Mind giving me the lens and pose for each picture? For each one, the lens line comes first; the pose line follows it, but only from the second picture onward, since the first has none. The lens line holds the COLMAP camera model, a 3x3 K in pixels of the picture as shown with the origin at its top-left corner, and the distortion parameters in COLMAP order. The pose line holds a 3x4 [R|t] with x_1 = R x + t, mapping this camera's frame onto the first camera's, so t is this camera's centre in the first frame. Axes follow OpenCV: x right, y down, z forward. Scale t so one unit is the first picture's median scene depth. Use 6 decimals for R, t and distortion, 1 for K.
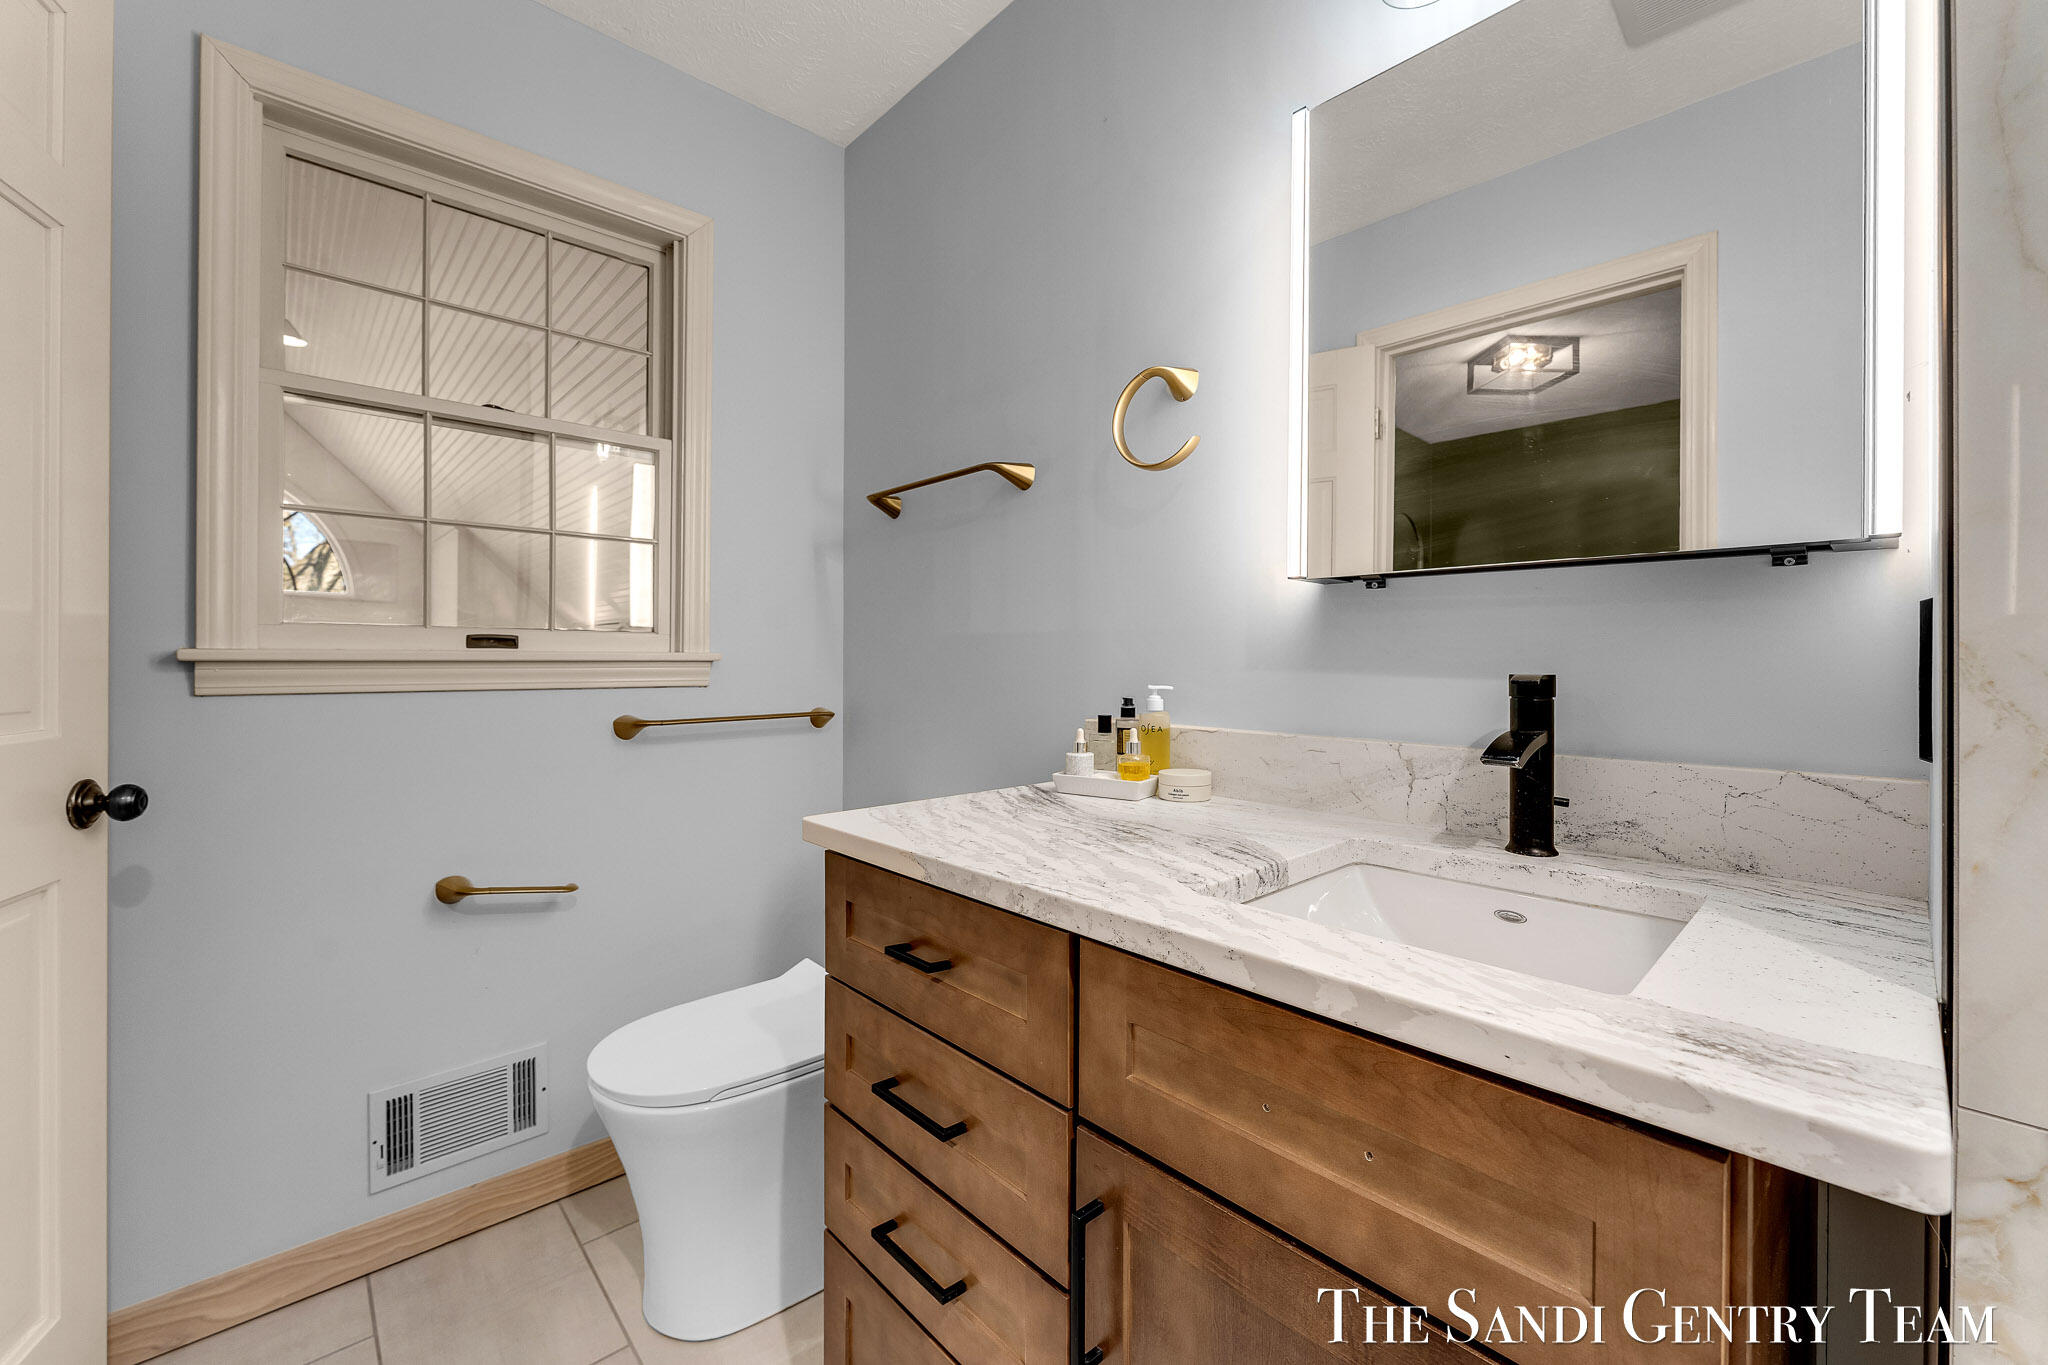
lens RADIAL K [[816.8, 0, 1031.2], [0, 816.8, 668.3], [0, 0, 1]] dist [0.000219, -0.000361]
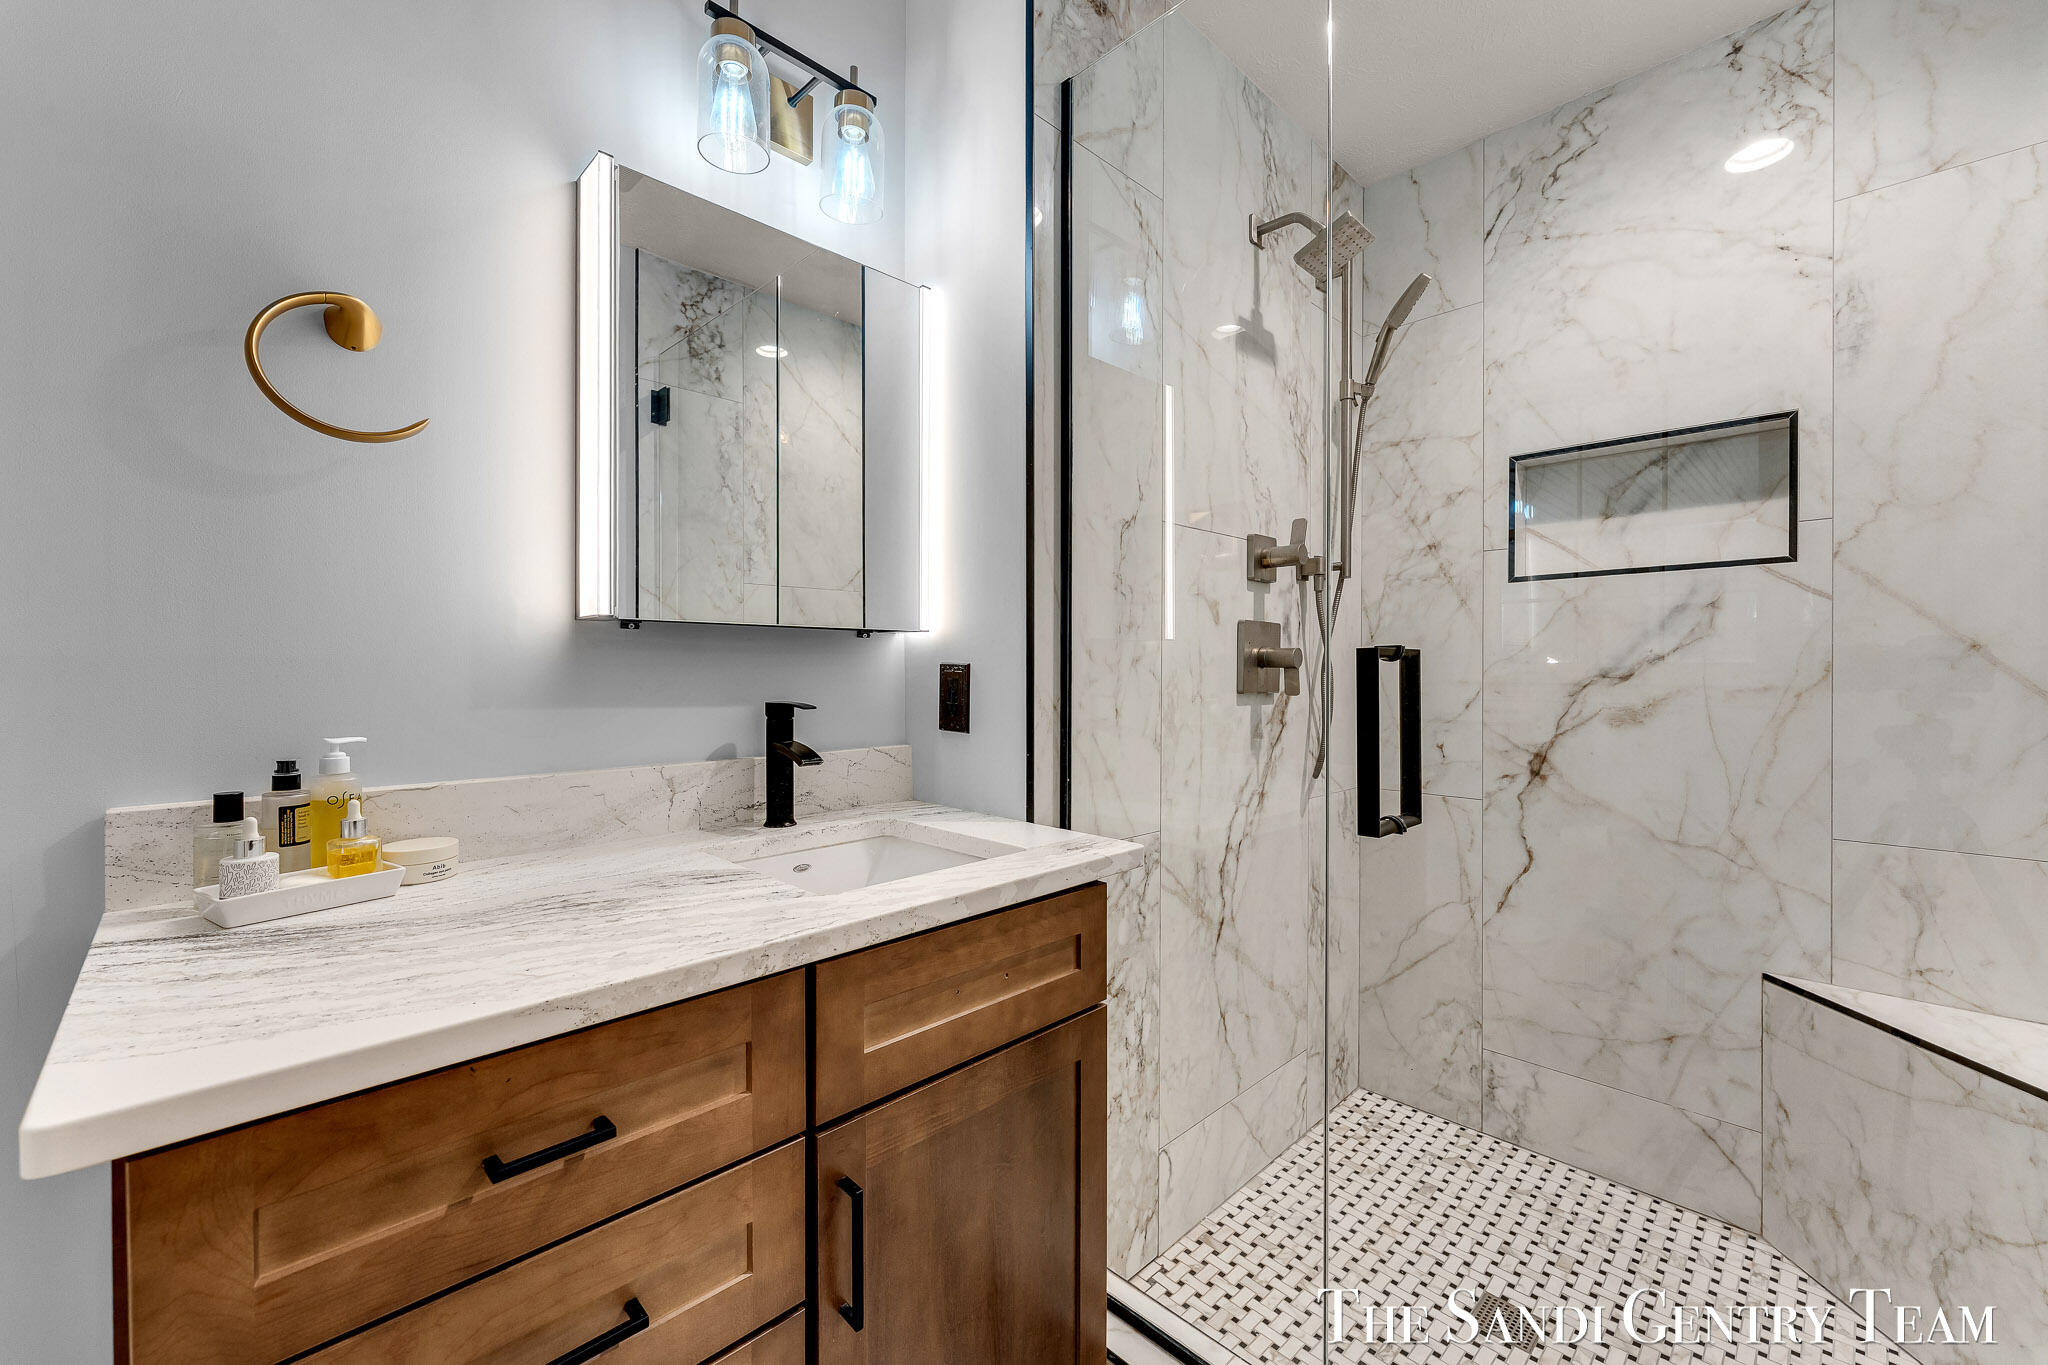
lens RADIAL K [[816.8, 0, 1031.2], [0, 816.8, 668.3], [0, 0, 1]] dist [0.000219, -0.000361]
pose [[-0.033834, -0.007104, 0.999402, -0.904888], [0.005921, 0.999956, 0.007309, -0.064880], [-0.999410, 0.006165, -0.033791, 0.645204]]
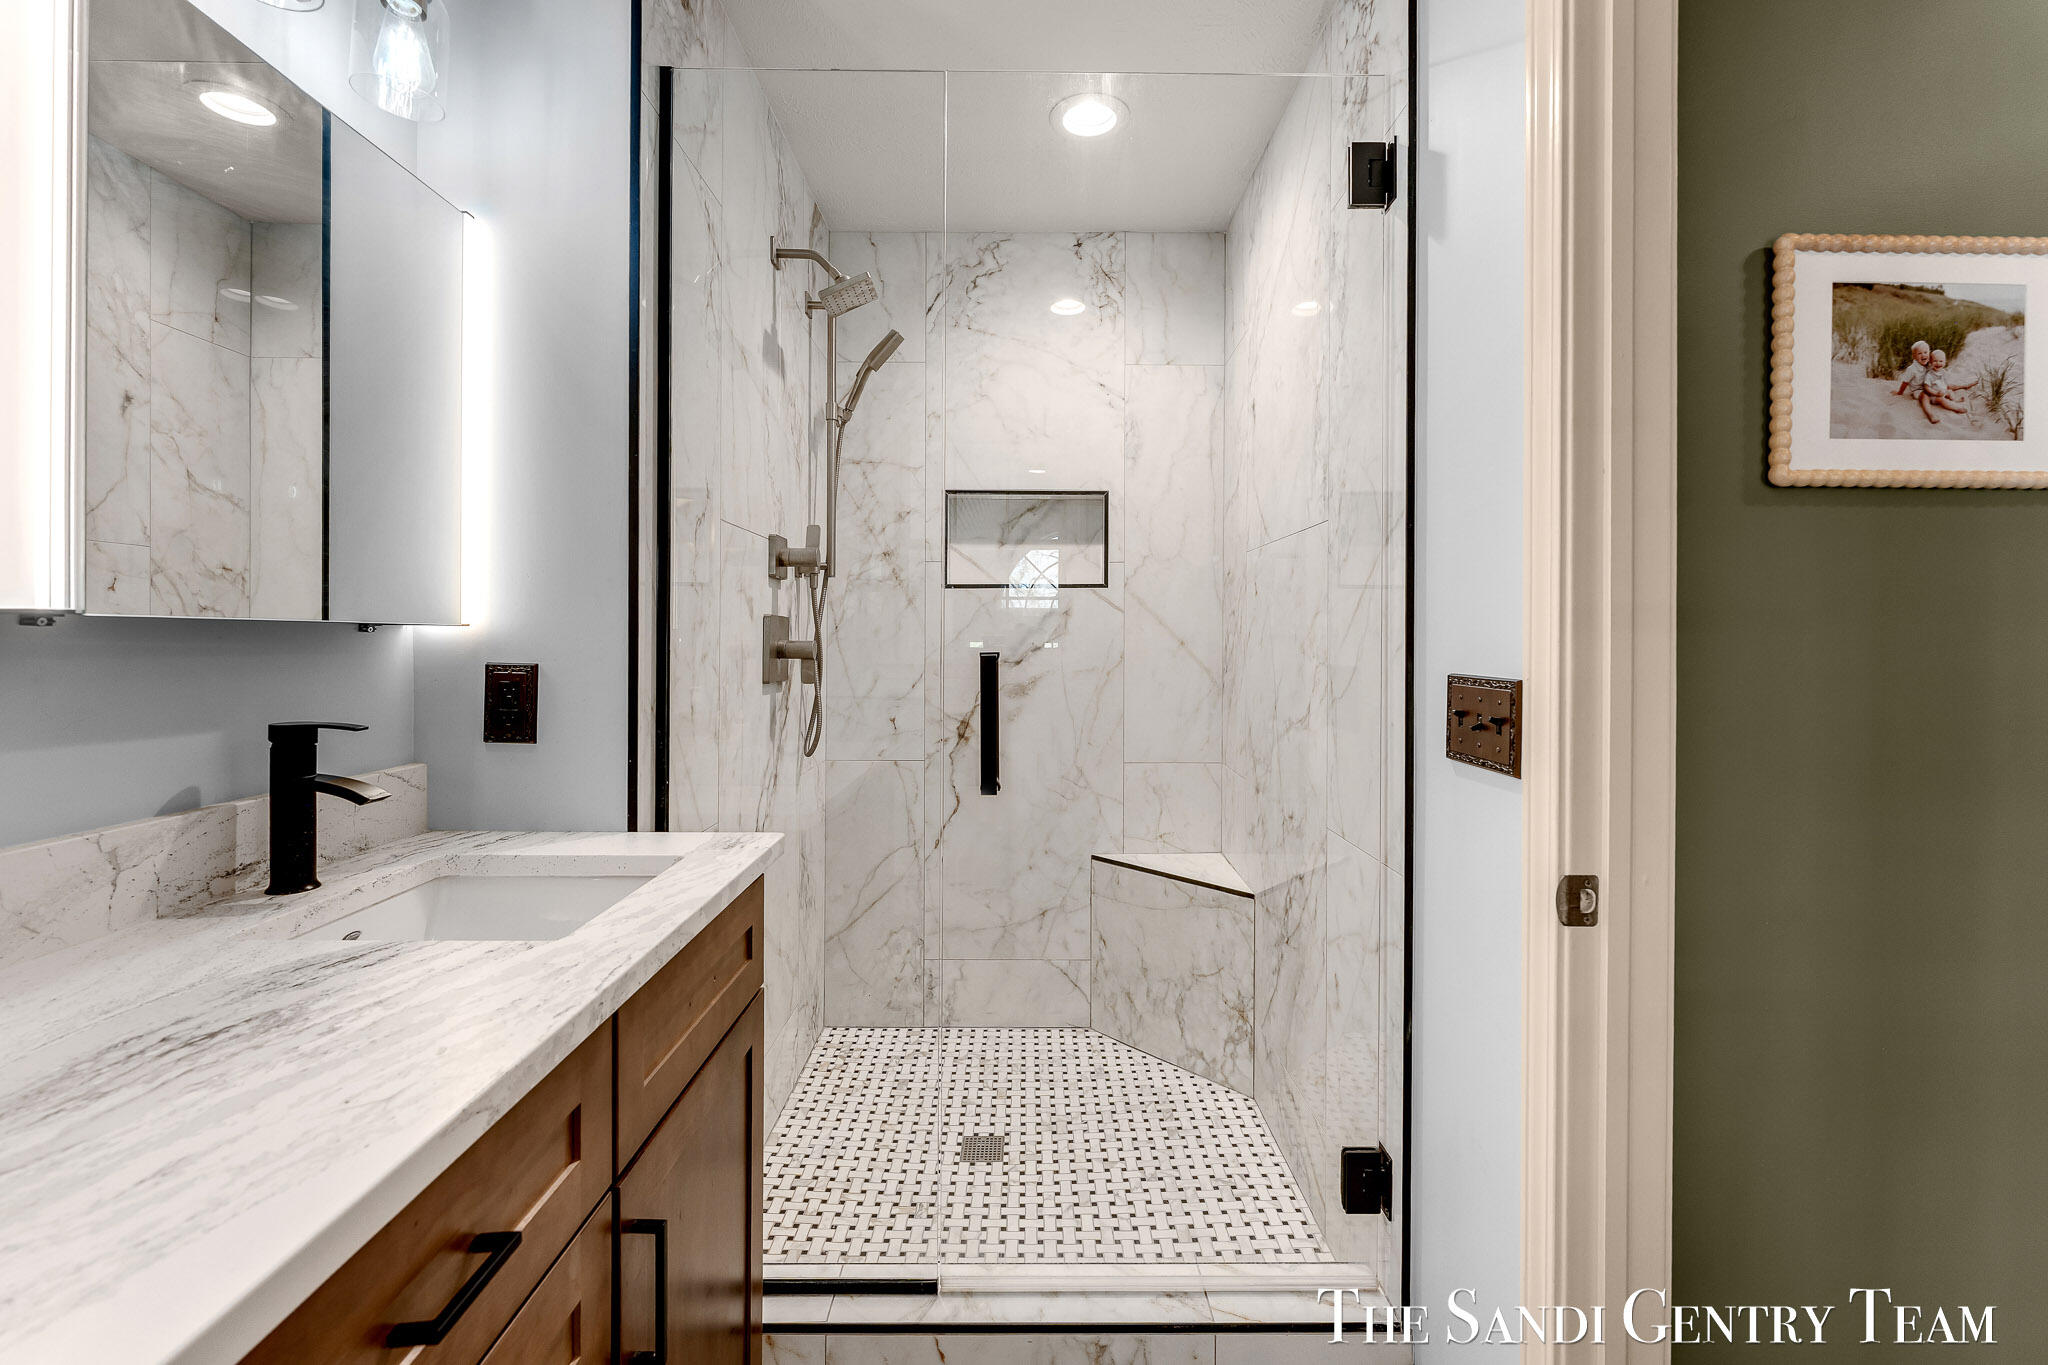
lens RADIAL K [[833.3, 0, 1027.8], [0, 833.3, 636.9], [0, 0, 1]] dist [-0.000219, -0.000255]
pose [[-0.738746, -0.006876, 0.673949, -0.893782], [-0.004424, 0.999976, 0.005354, -0.124703], [-0.673970, 0.000973, -0.738758, 1.239337]]
